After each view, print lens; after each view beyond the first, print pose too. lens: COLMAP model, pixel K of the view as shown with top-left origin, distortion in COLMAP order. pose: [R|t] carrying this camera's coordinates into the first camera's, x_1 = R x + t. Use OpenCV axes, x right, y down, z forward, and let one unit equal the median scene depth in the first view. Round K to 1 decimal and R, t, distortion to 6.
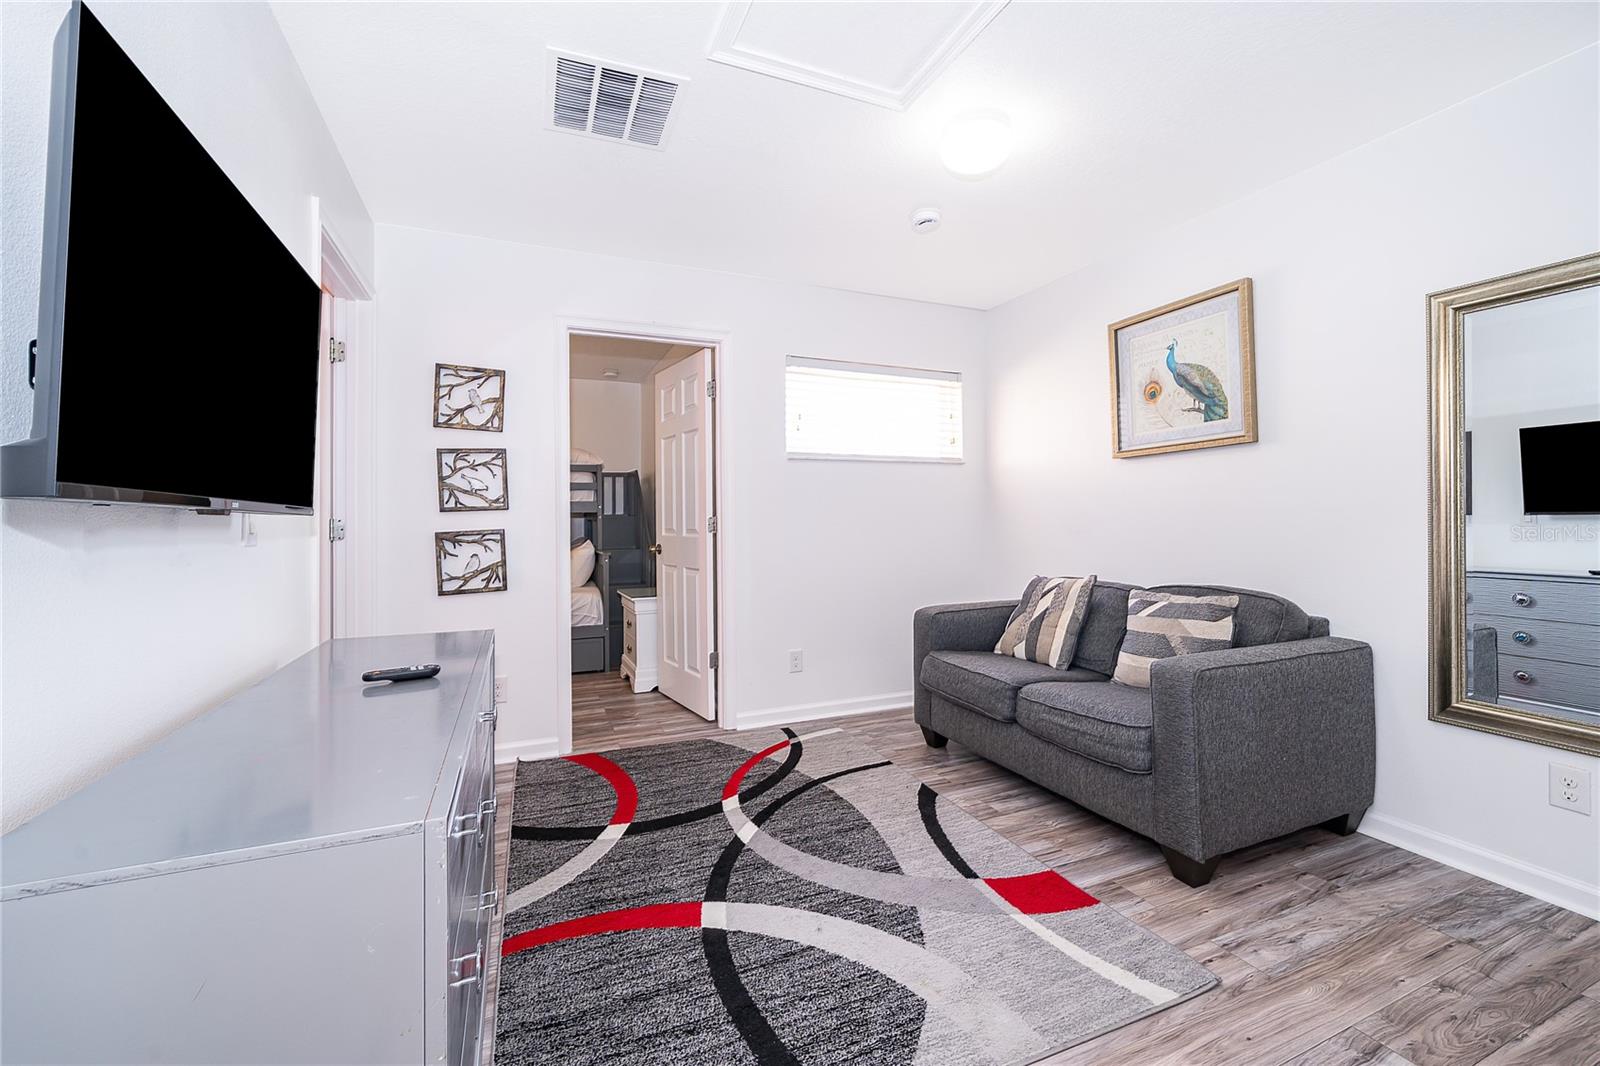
lens RADIAL K [[630.4, 0, 802.3], [0, 630.4, 524.7], [0, 0, 1]] dist [-0.001191, -0.000241]
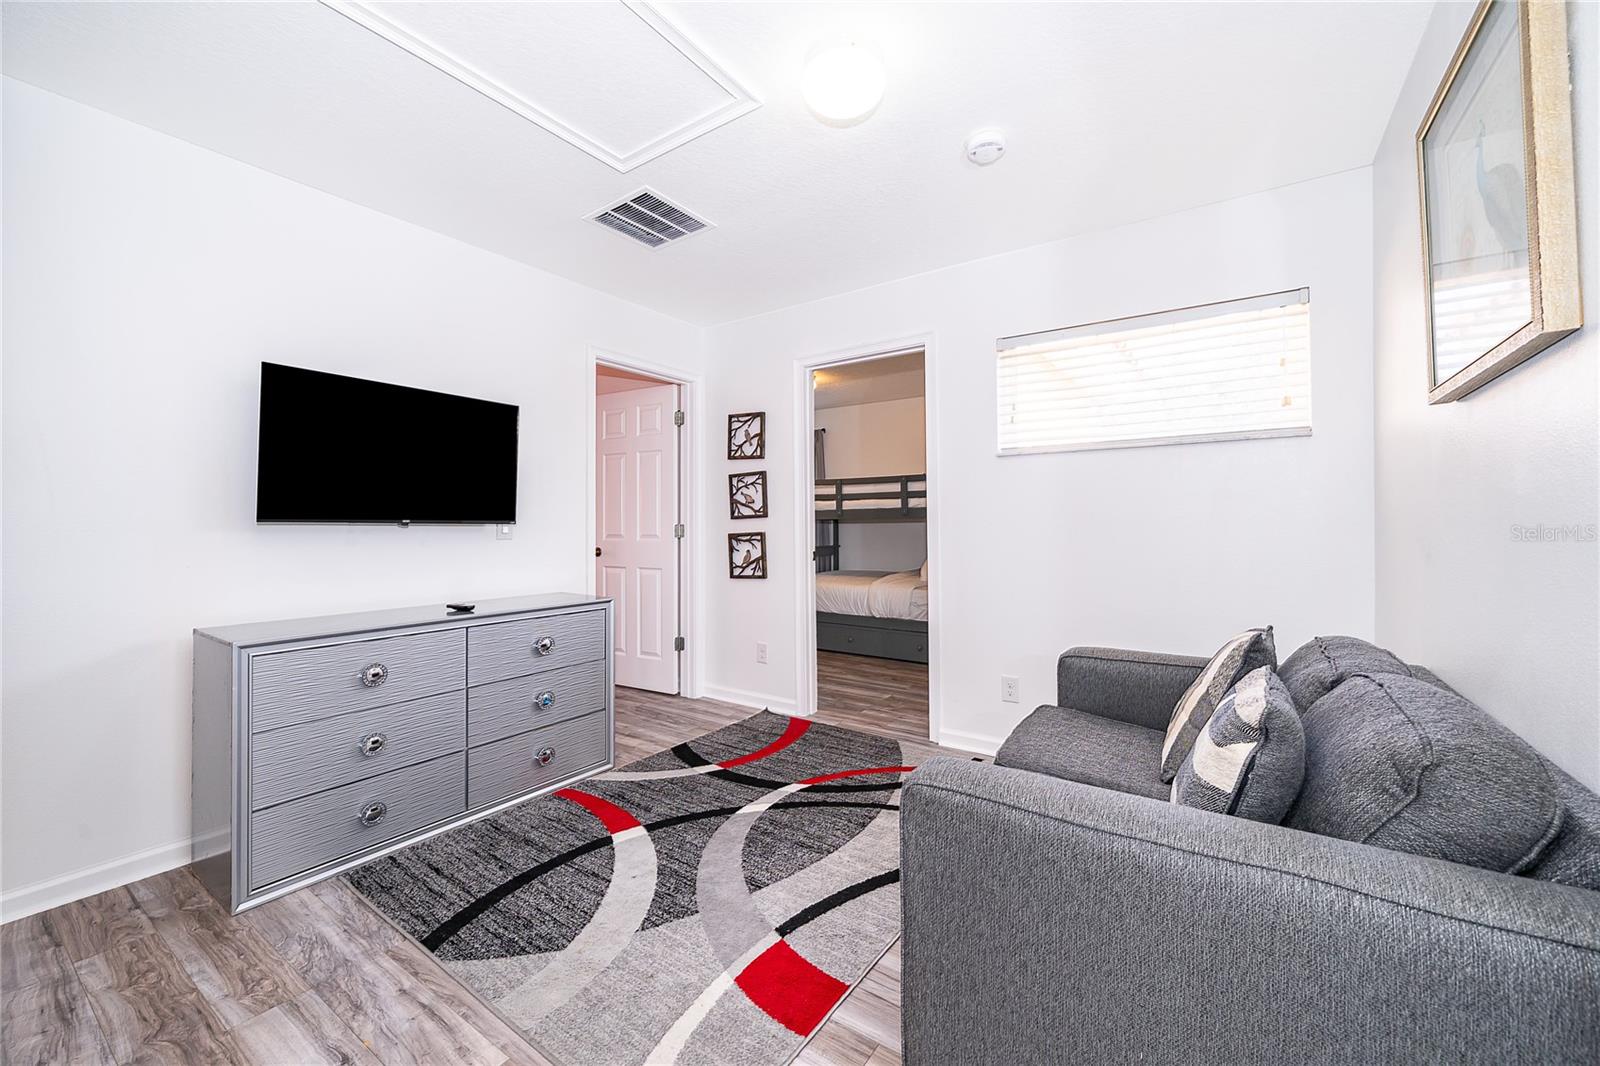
lens RADIAL K [[630.4, 0, 816.7], [0, 630.4, 525.7], [0, 0, 1]] dist [-0.001191, -0.000241]
pose [[0.549649, 0.008217, -0.835355, 0.705331], [-0.005943, 0.999965, 0.005926, -0.014785], [0.835374, 0.001708, 0.549679, 0.375453]]
